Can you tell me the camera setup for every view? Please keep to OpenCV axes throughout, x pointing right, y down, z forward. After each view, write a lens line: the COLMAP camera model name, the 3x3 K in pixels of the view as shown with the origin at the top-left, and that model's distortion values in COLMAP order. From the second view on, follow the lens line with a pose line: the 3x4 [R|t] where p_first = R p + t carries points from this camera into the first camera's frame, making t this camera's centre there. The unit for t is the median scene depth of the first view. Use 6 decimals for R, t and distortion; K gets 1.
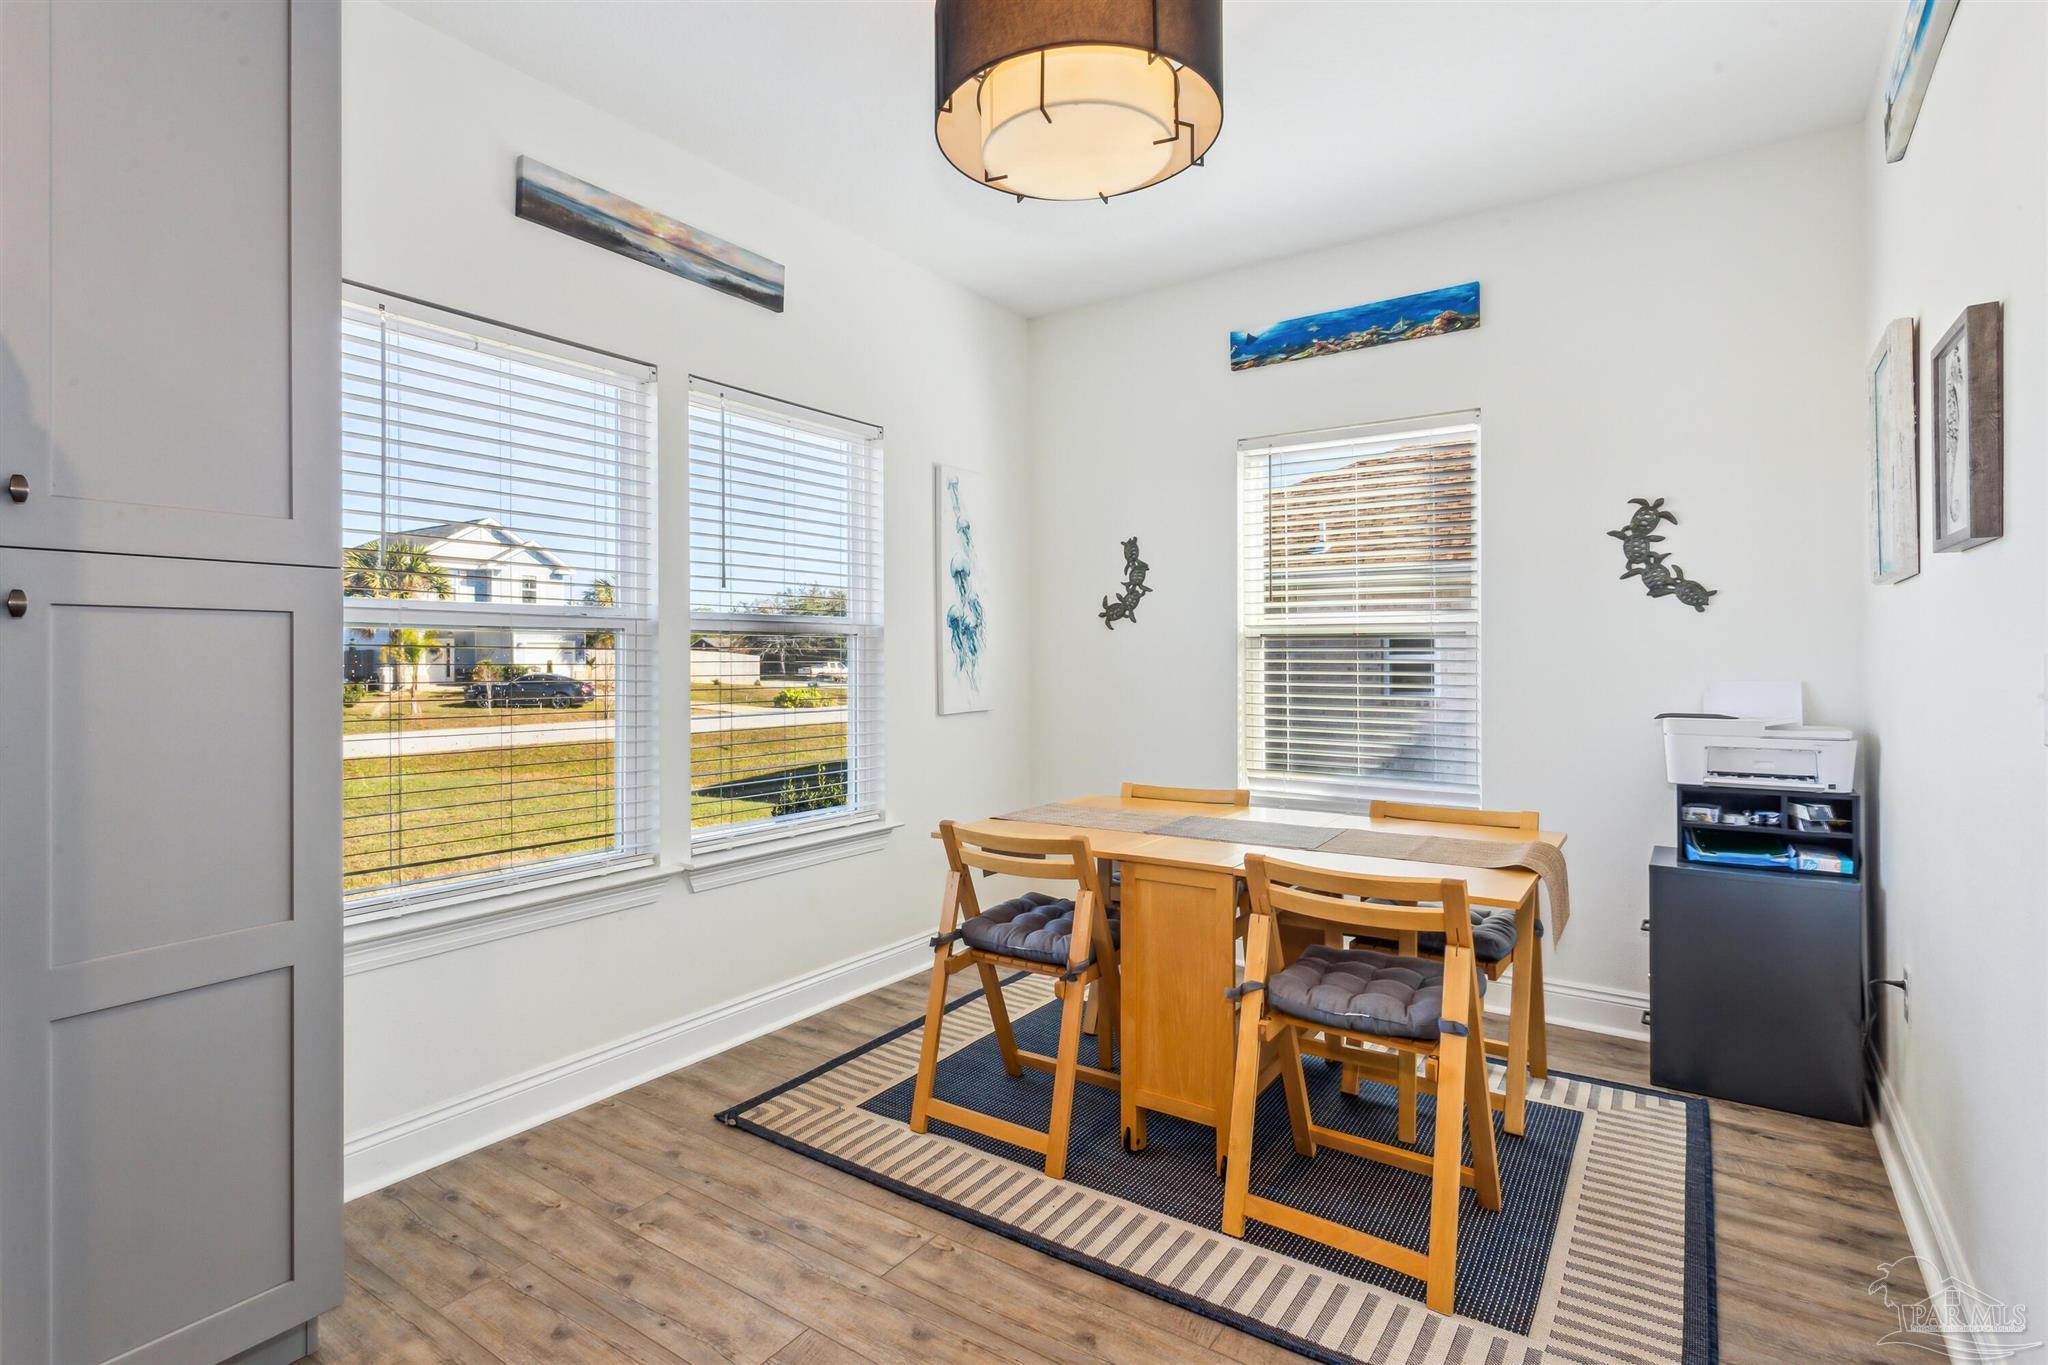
lens RADIAL K [[1014.5, 0, 1002.1], [0, 1014.5, 657.7], [0, 0, 1]] dist [-0.000738, -0.000044]
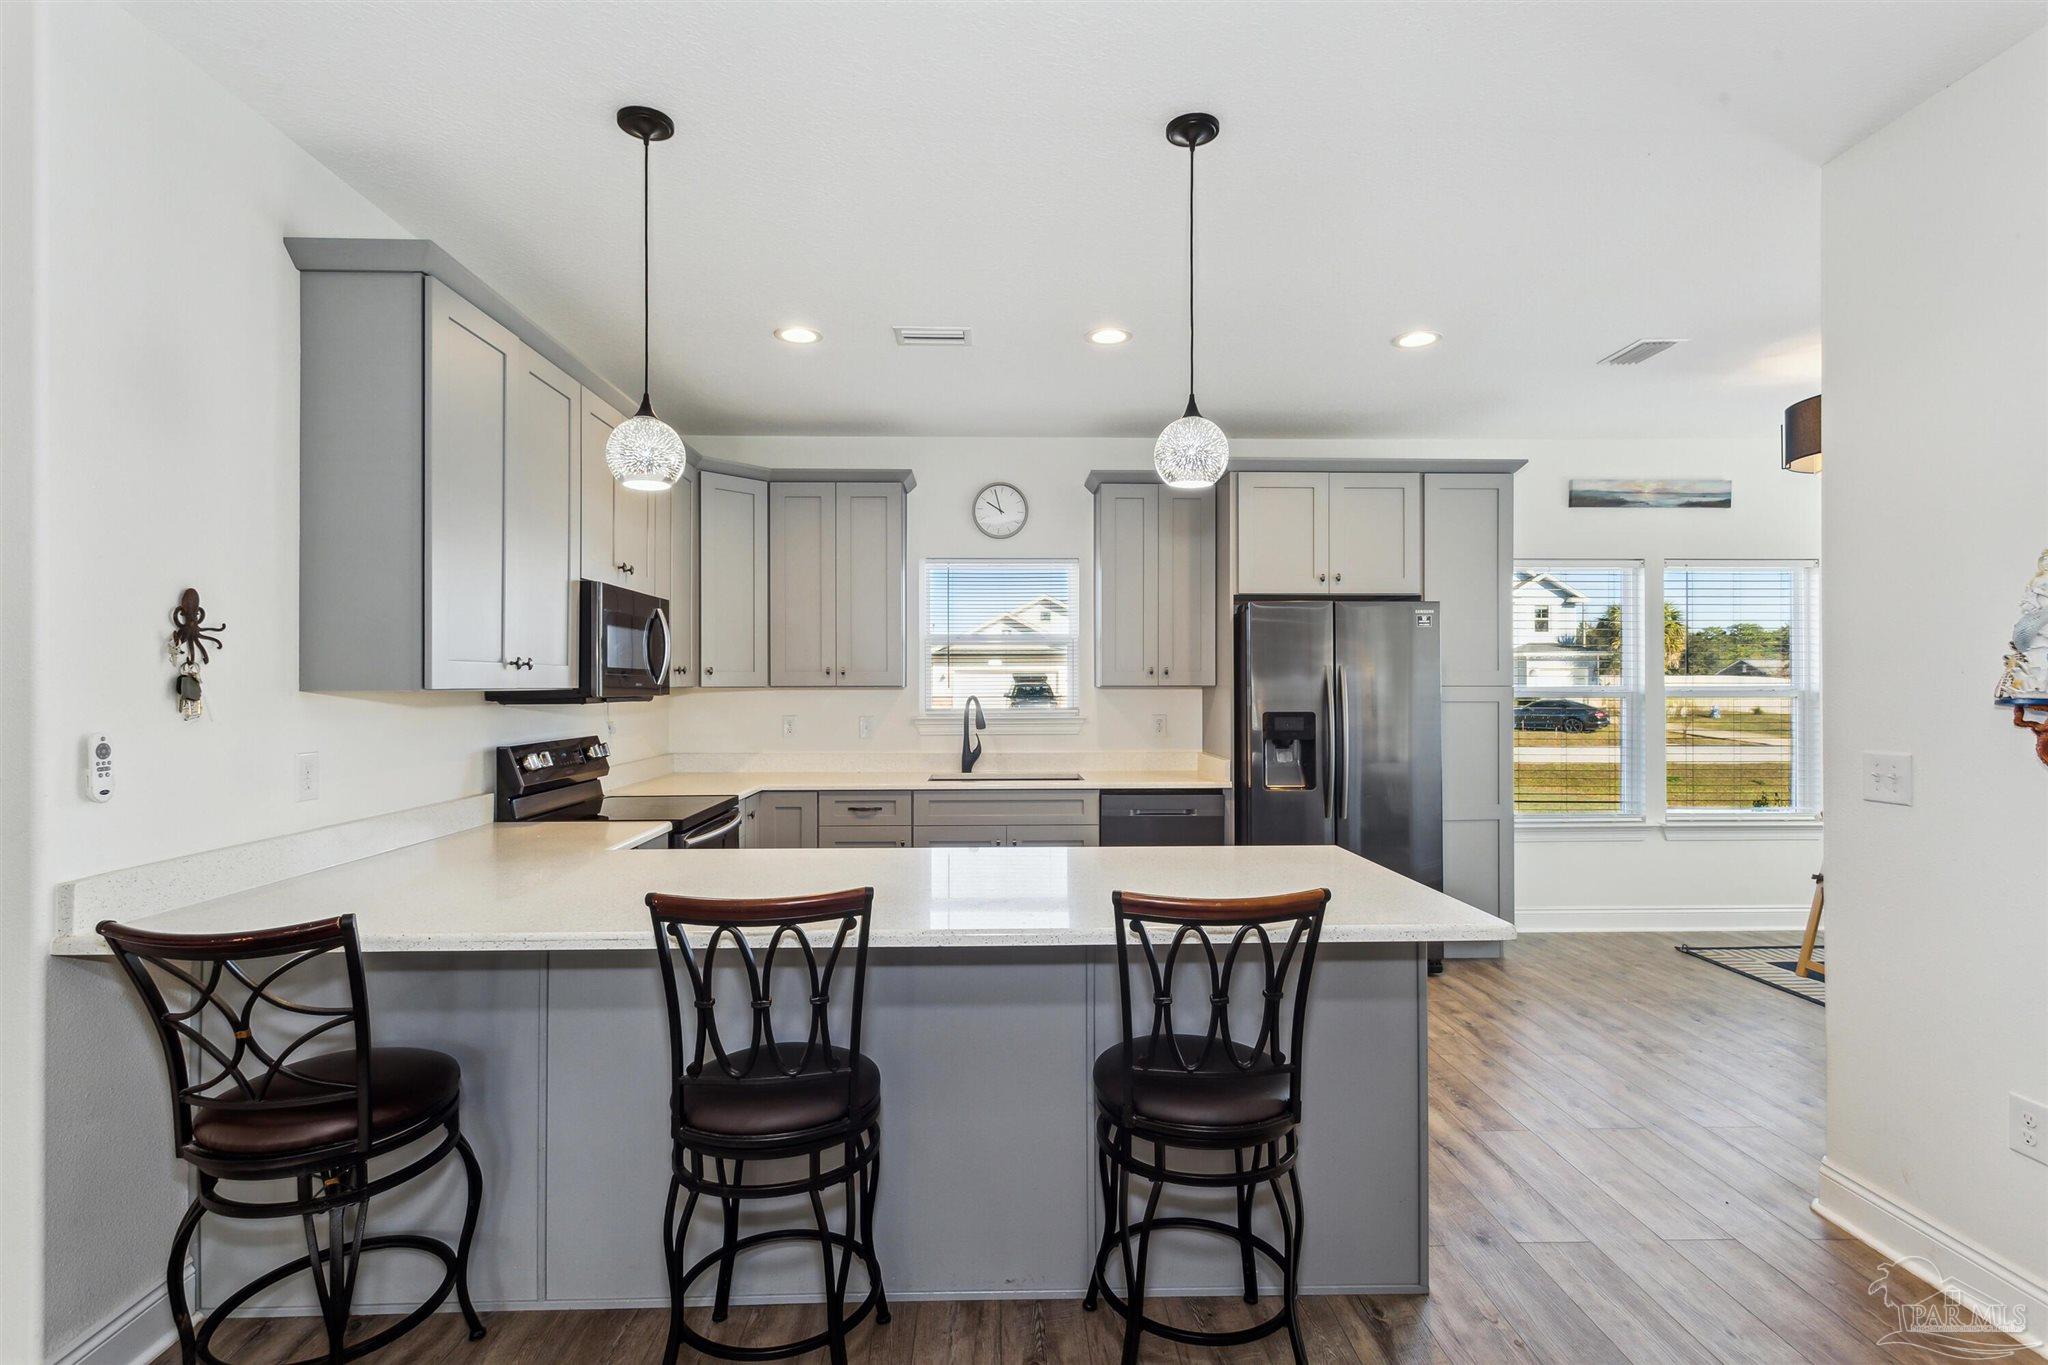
lens RADIAL K [[991.0, 0, 1016.7], [0, 991.0, 680.0], [0, 0, 1]] dist [0.016496, 0.000135]
pose [[0.607169, 0.000530, -0.794573, 0.413554], [-0.000138, 1.000000, 0.000562, -0.060723], [0.794573, -0.000232, 0.607169, -1.027085]]
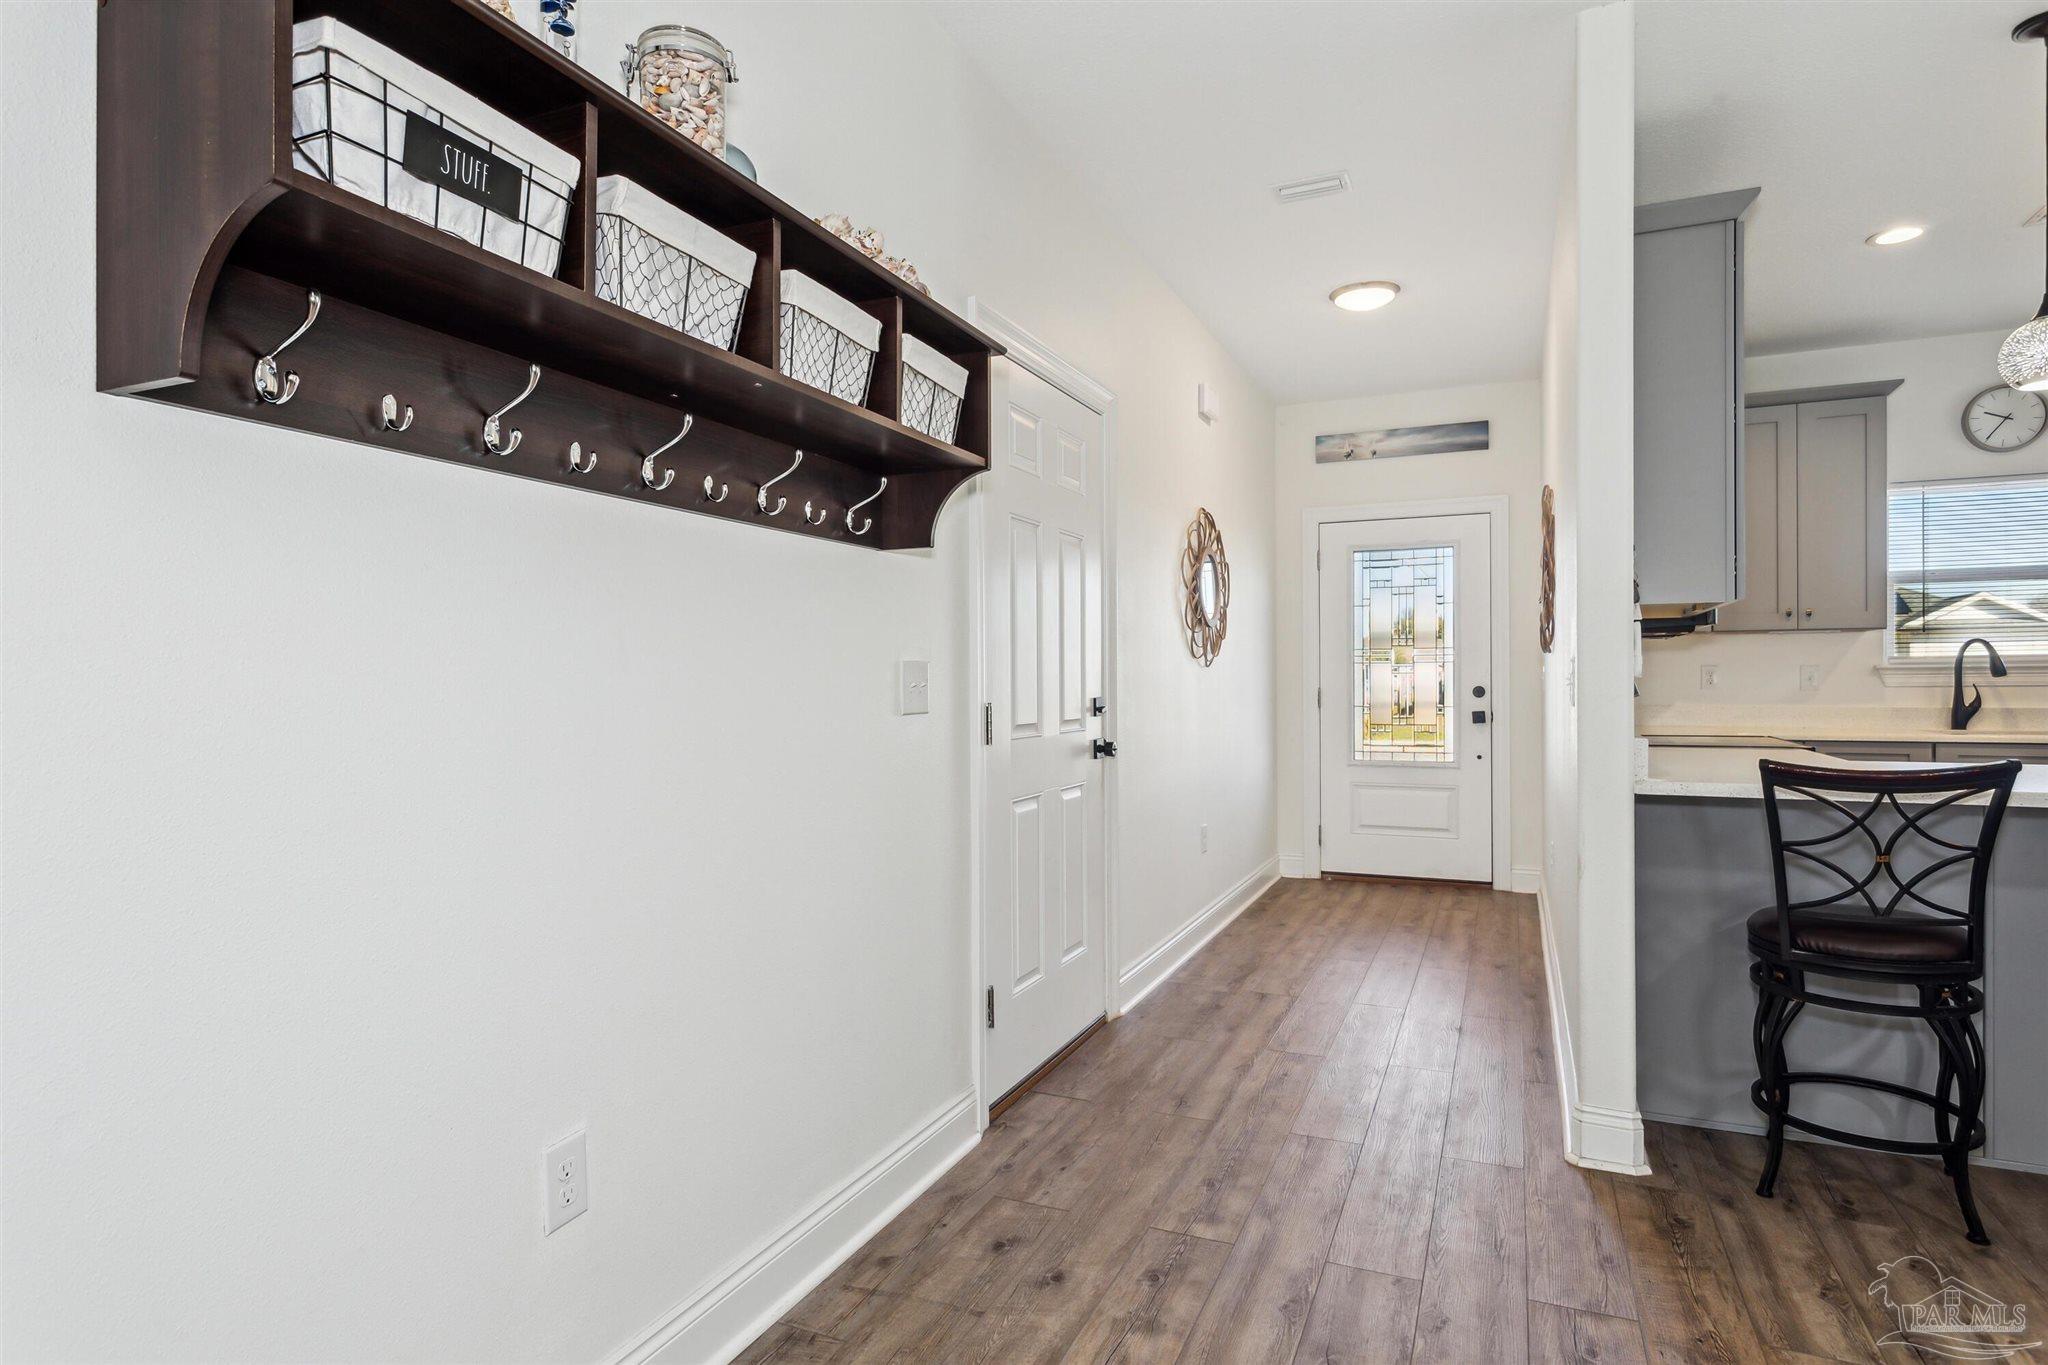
lens RADIAL K [[1108.5, 0, 1024.0], [0, 1108.5, 682.5], [0, 0, 1]] dist [0.010596, 0.000723]
pose [[0.208044, 0.006586, -0.978097, 0.320985], [0.006879, 0.999943, 0.008196, 0.008197], [0.978095, -0.008434, 0.207987, -1.745130]]
